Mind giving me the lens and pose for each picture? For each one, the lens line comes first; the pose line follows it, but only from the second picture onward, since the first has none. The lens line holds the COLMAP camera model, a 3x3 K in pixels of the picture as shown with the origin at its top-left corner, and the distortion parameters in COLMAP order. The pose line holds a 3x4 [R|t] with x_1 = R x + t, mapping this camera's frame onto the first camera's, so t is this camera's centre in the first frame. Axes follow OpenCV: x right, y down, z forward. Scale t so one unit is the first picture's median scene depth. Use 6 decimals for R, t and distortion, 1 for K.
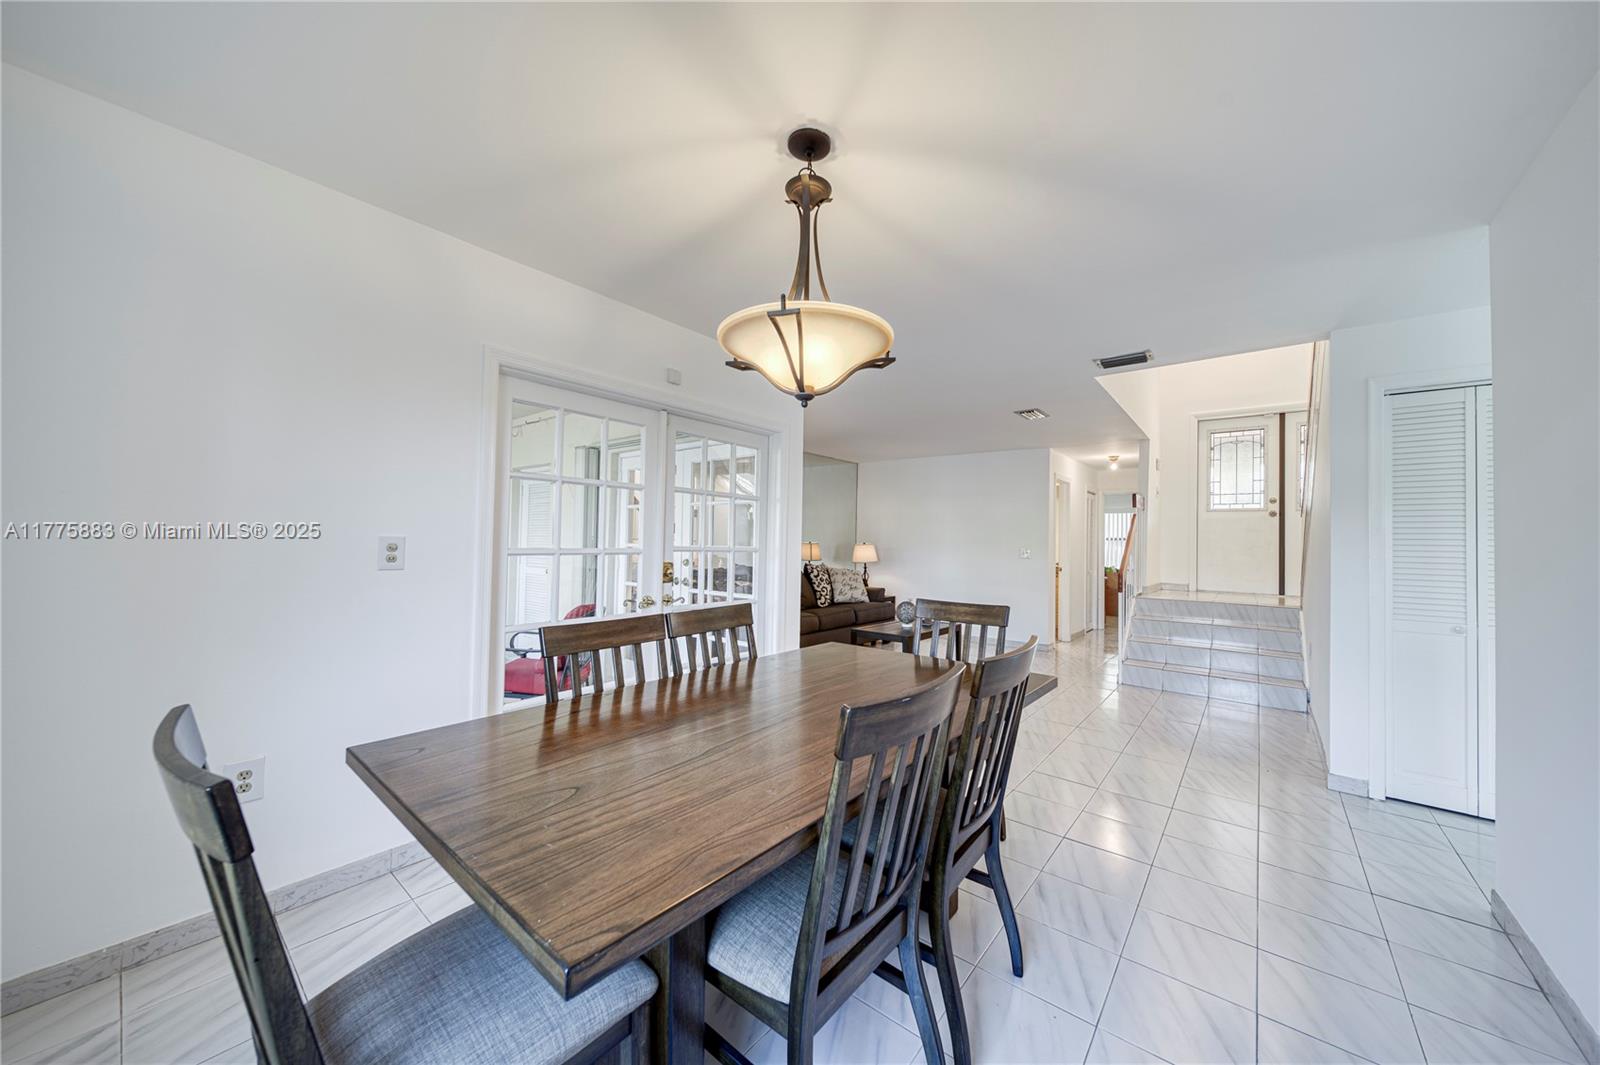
lens RADIAL K [[564.0, 0, 799.4], [0, 564.0, 533.8], [0, 0, 1]] dist [0.001212, -0.000493]
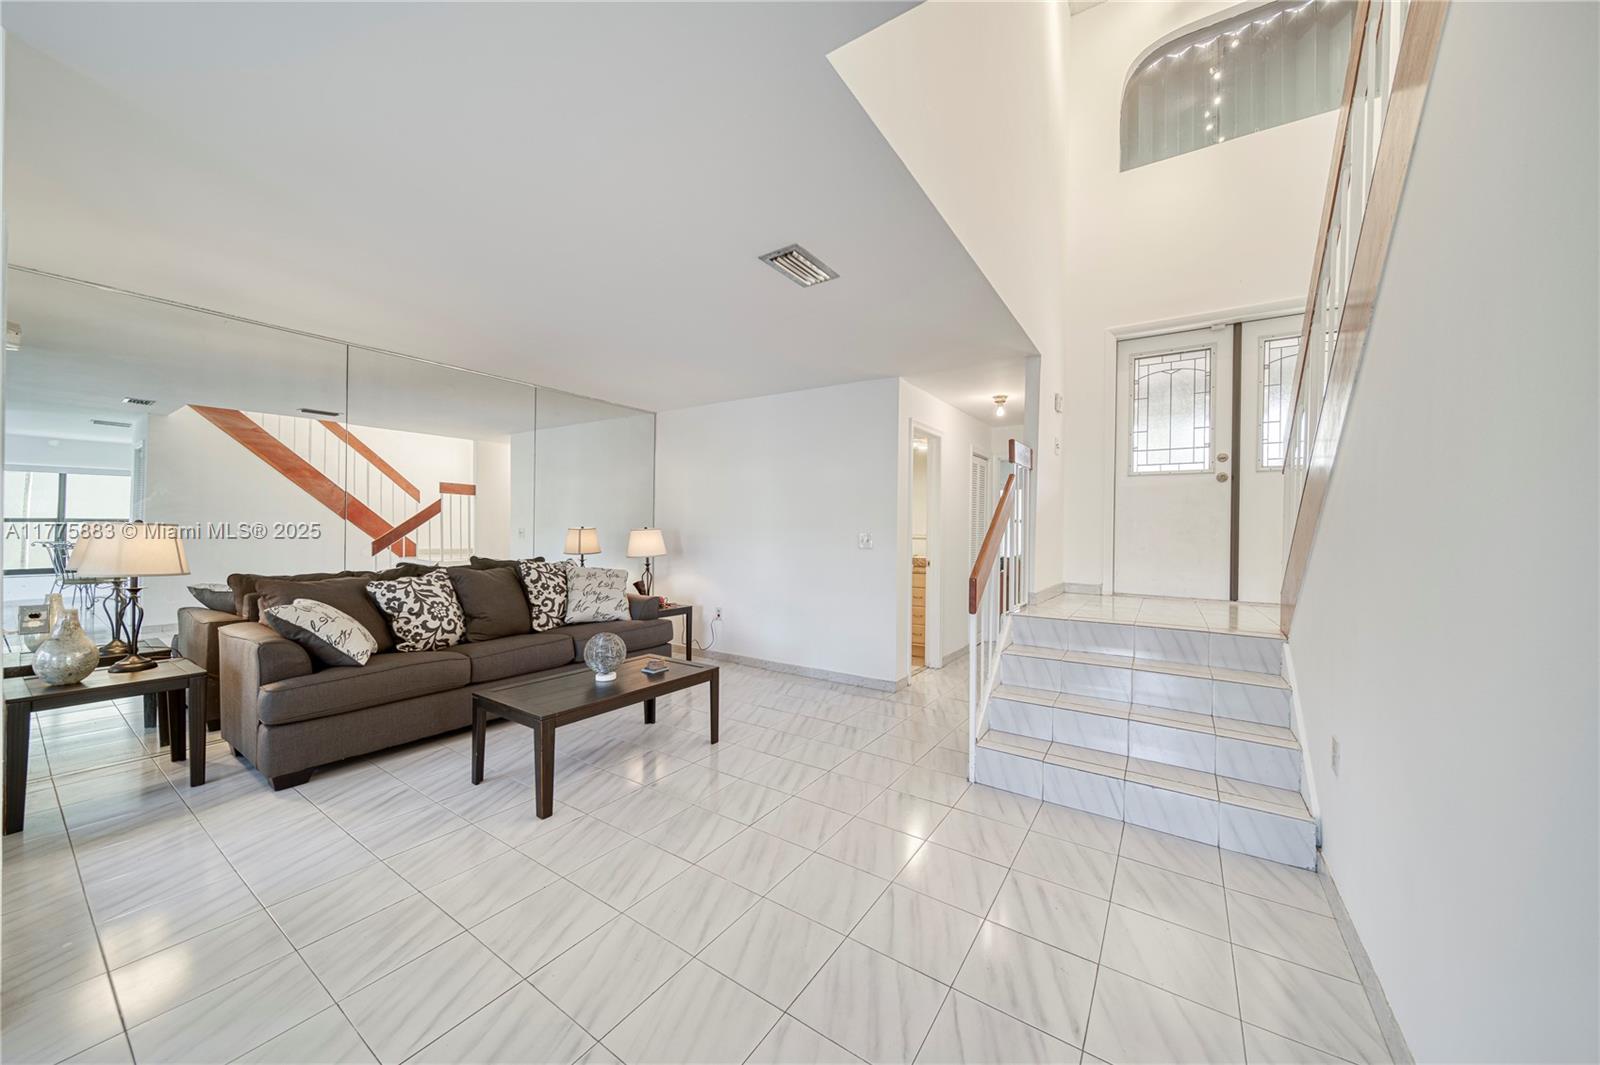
lens RADIAL K [[564.0, 0, 799.2], [0, 564.0, 535.8], [0, 0, 1]] dist [0.001212, -0.000493]
pose [[0.995671, -0.009059, 0.092508, 0.269079], [0.006518, 0.999594, 0.027727, 0.010259], [-0.092721, -0.027004, 0.995326, 0.365014]]
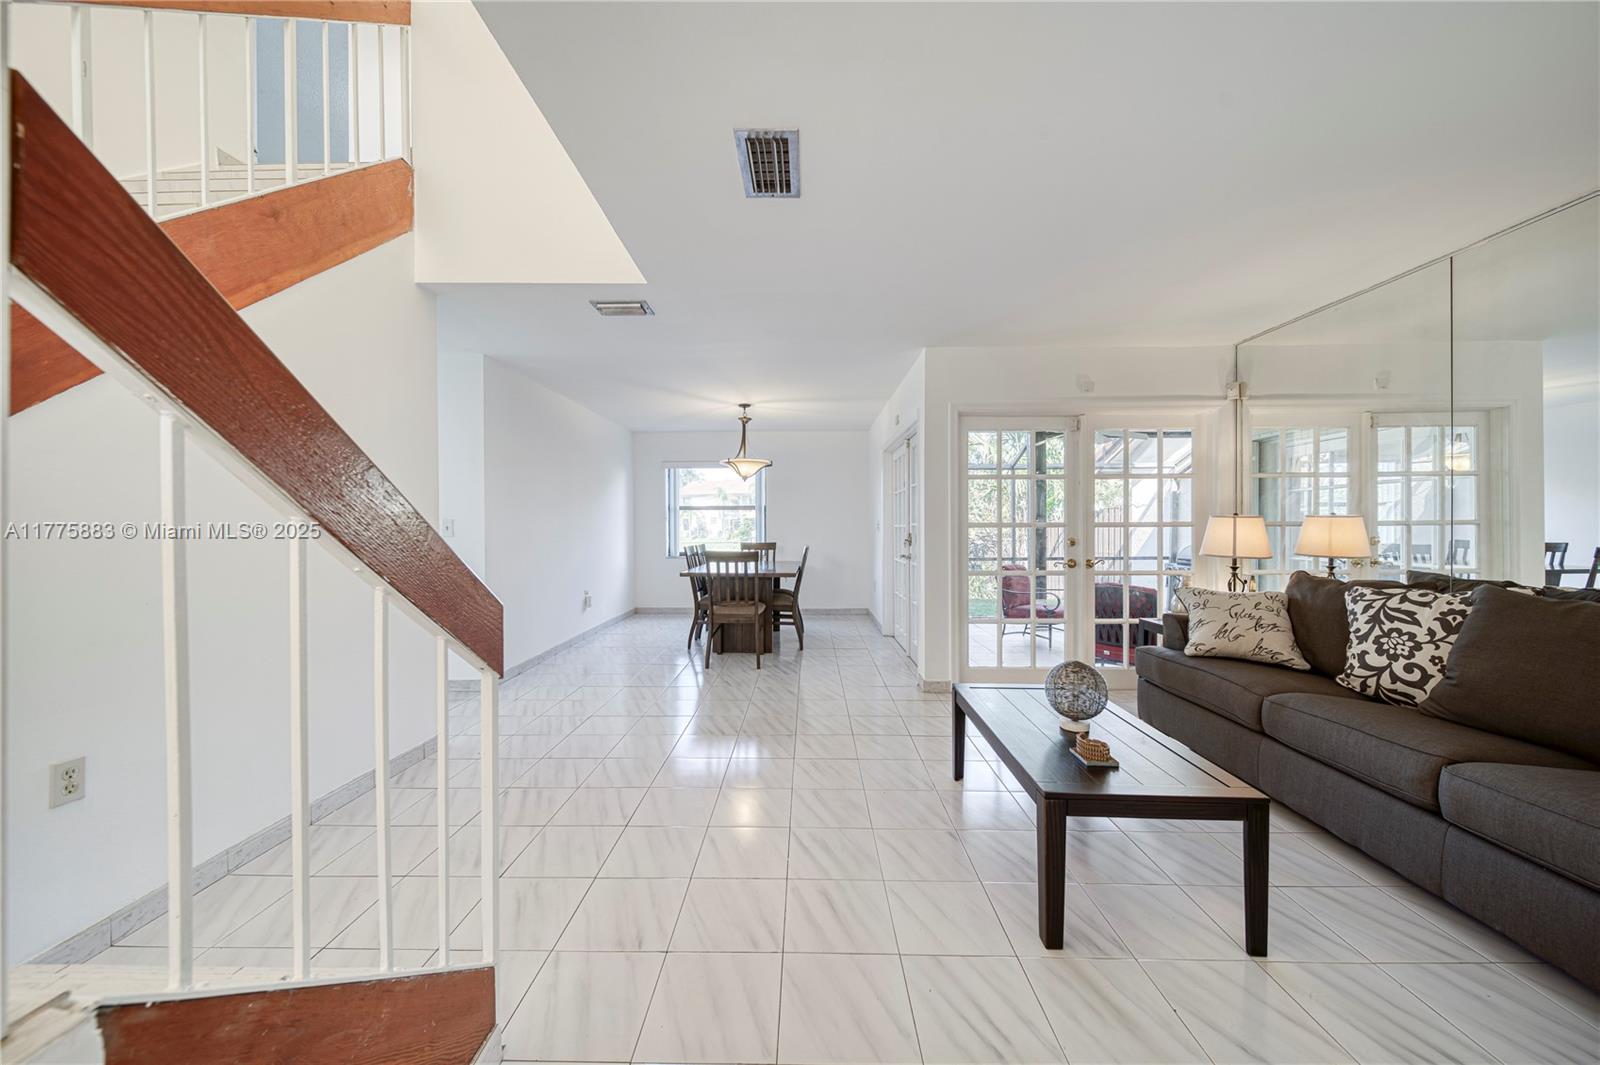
lens RADIAL K [[564.0, 0, 802.6], [0, 564.0, 526.3], [0, 0, 1]] dist [0.001212, -0.000493]
pose [[-0.780900, -0.008428, -0.624599, 0.479897], [0.001071, 0.999889, -0.014831, 0.028428], [0.624655, -0.012251, -0.780805, 1.001621]]
